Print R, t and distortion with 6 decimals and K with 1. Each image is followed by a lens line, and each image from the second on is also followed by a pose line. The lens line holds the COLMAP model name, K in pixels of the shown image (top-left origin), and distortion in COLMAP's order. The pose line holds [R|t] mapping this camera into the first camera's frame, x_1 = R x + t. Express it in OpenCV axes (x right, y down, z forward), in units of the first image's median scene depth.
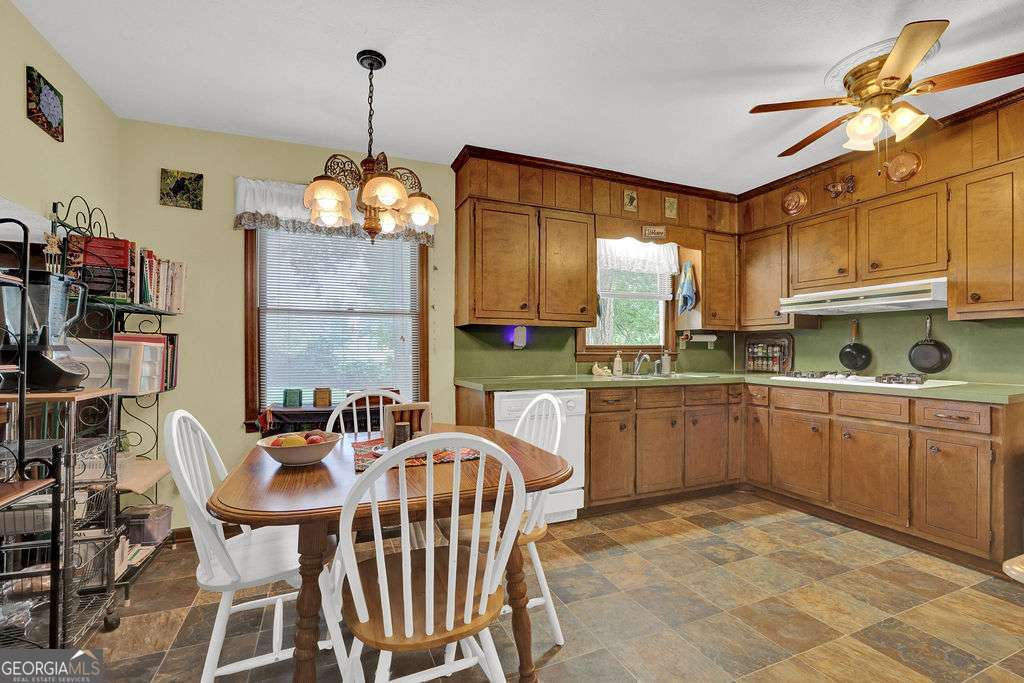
lens RADIAL K [[437.3, 0, 511.4], [0, 437.3, 353.5], [0, 0, 1]] dist [-0.041052, 0.012139]
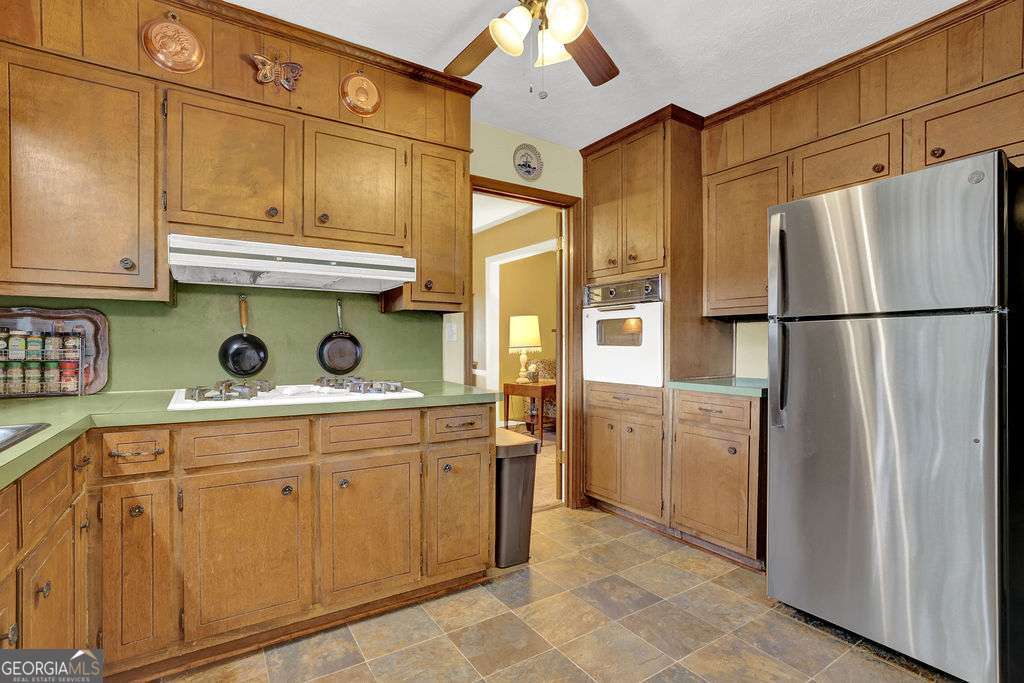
lens RADIAL K [[486.7, 0, 508.8], [0, 486.7, 348.4], [0, 0, 1]] dist [-0.024696, 0.005606]
pose [[-0.174867, -0.007604, 0.984563, 0.050490], [0.005522, 0.999947, 0.008704, -0.007455], [-0.984577, 0.006959, -0.174816, 0.780510]]
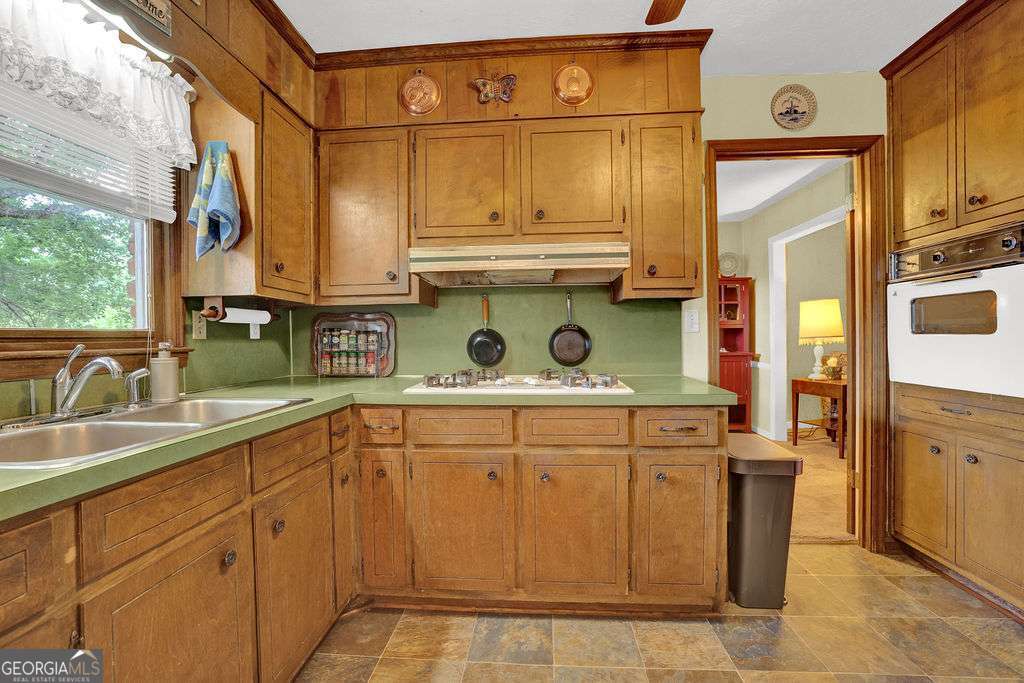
lens RADIAL K [[437.3, 0, 511.4], [0, 437.3, 343.0], [0, 0, 1]] dist [-0.041052, 0.012139]
pose [[0.447852, -0.014887, 0.893984, 0.184129], [0.017467, 0.999816, 0.007899, -0.005727], [-0.893937, 0.012078, 0.448030, 0.669811]]
